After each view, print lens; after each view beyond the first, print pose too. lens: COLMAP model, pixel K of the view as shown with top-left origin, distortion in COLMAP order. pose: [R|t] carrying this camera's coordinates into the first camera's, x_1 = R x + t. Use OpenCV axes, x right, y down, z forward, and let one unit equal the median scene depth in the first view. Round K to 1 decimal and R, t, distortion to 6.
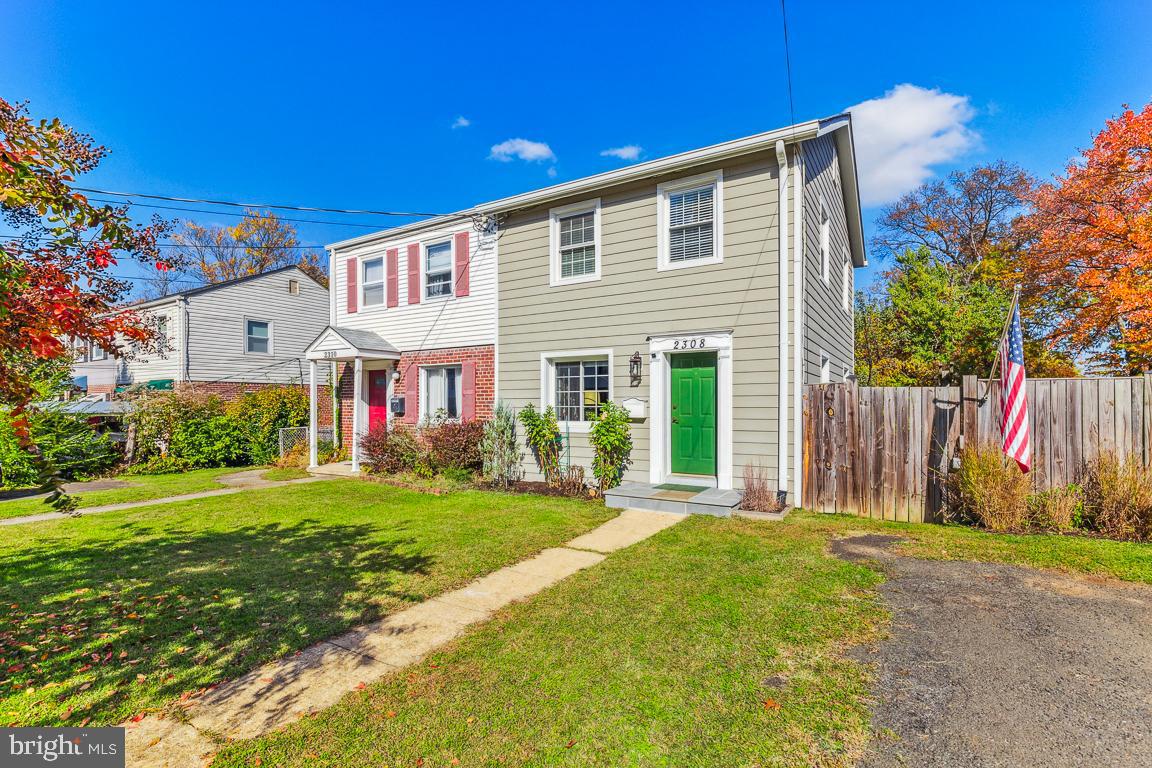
lens RADIAL K [[539.6, 0, 590.3], [0, 539.6, 405.1], [0, 0, 1]] dist [0.001373, -0.000063]
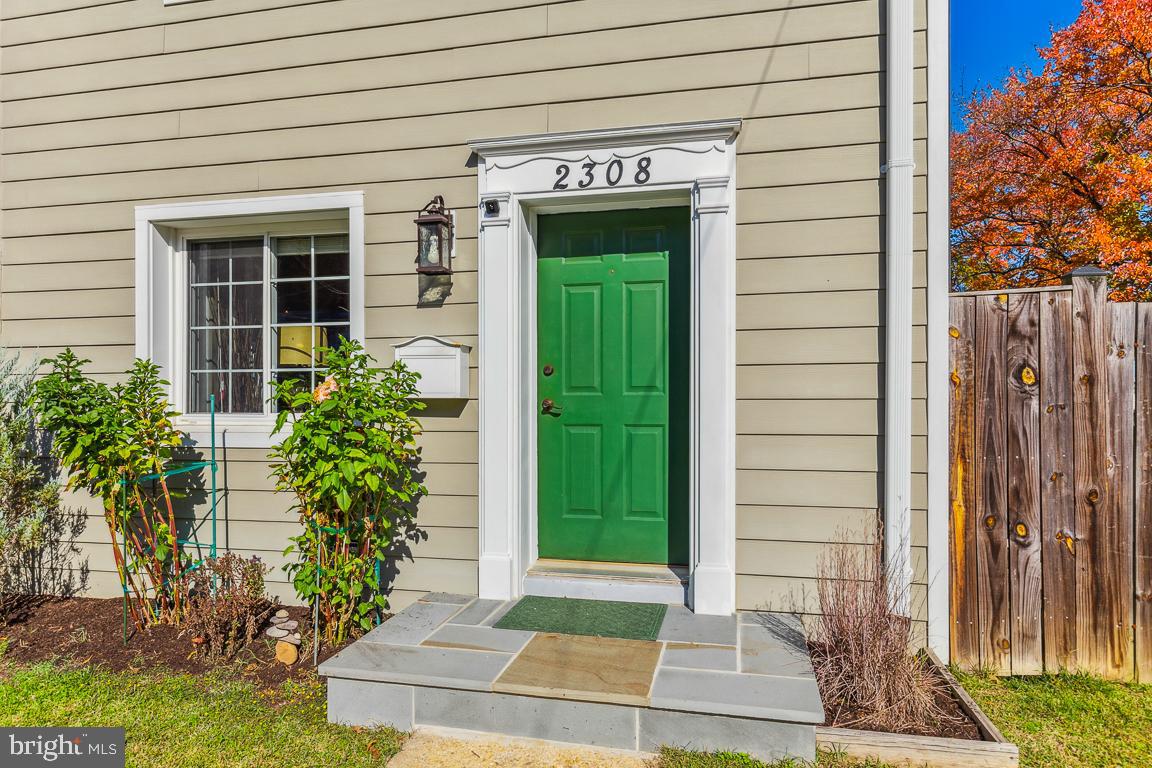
lens RADIAL K [[706.9, 0, 576.6], [0, 706.9, 407.2], [0, 0, 1]] dist [0.002331, -0.000230]
pose [[0.950806, -0.000228, 0.309788, 0.033817], [-0.001125, 0.999991, 0.004189, 0.026610], [-0.309786, -0.004331, 0.950796, 0.575657]]
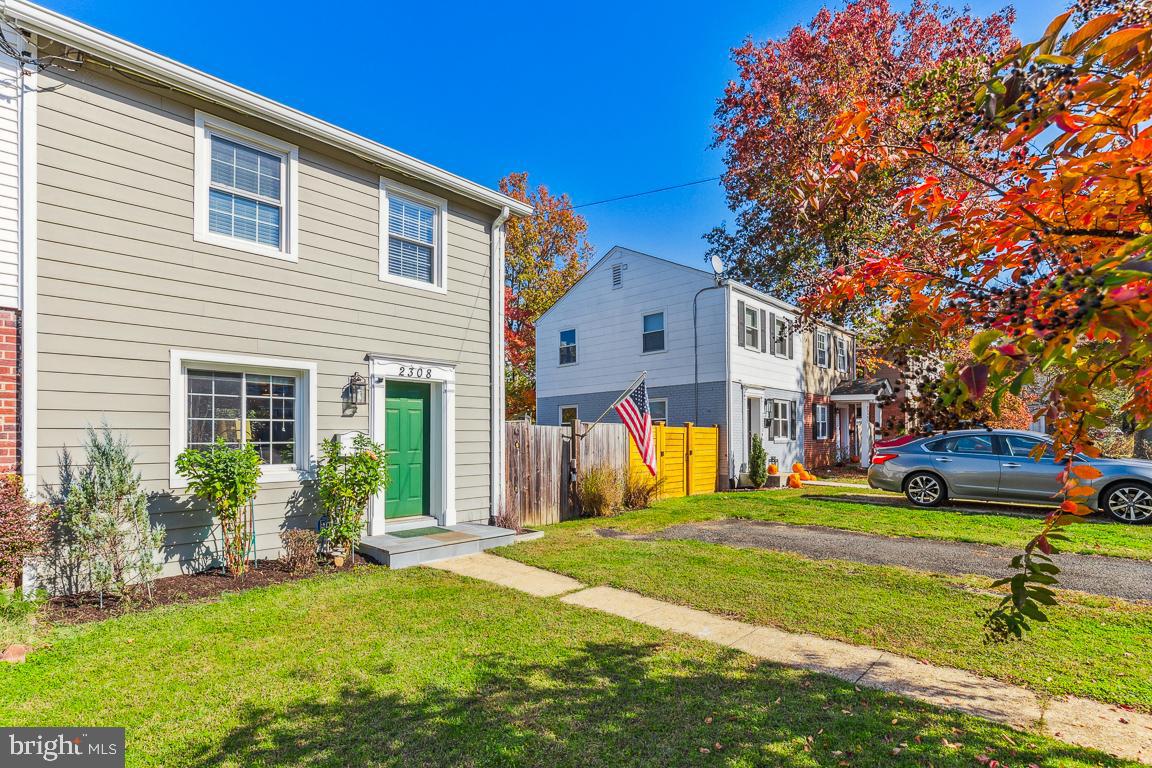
lens RADIAL K [[554.7, 0, 576.4], [0, 554.7, 432.2], [0, 0, 1]] dist [0.001614, -0.000003]
pose [[0.215096, 0.010526, 0.976536, -0.645161], [0.003497, 0.999927, -0.011549, -0.001250], [-0.976587, 0.005899, 0.215043, 0.520278]]
